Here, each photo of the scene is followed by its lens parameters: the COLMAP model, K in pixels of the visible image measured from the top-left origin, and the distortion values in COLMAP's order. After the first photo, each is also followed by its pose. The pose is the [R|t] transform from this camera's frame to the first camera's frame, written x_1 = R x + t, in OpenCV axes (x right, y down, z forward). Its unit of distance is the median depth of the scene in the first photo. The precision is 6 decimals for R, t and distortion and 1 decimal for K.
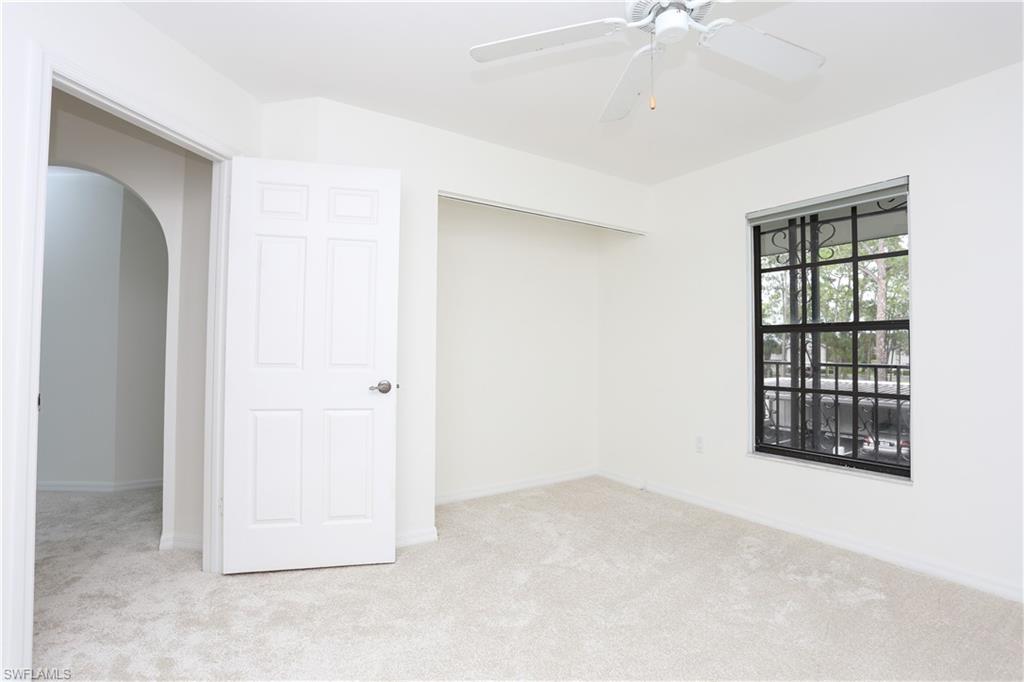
lens RADIAL K [[499.2, 0, 509.9], [0, 499.2, 339.7], [0, 0, 1]] dist [-0.064724, 0.027594]
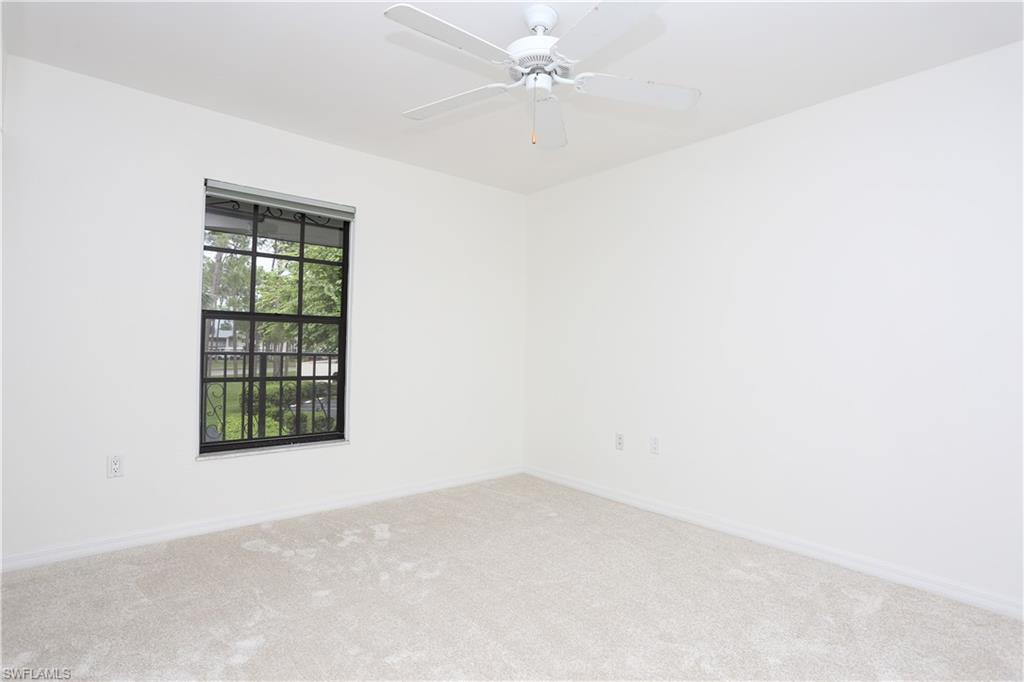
lens RADIAL K [[499.2, 0, 509.9], [0, 499.2, 339.7], [0, 0, 1]] dist [-0.064724, 0.027594]
pose [[-0.118691, 0.004445, 0.992921, -0.488302], [-0.039794, 0.999165, -0.009230, 0.012386], [-0.992133, -0.040608, -0.118415, 0.645238]]
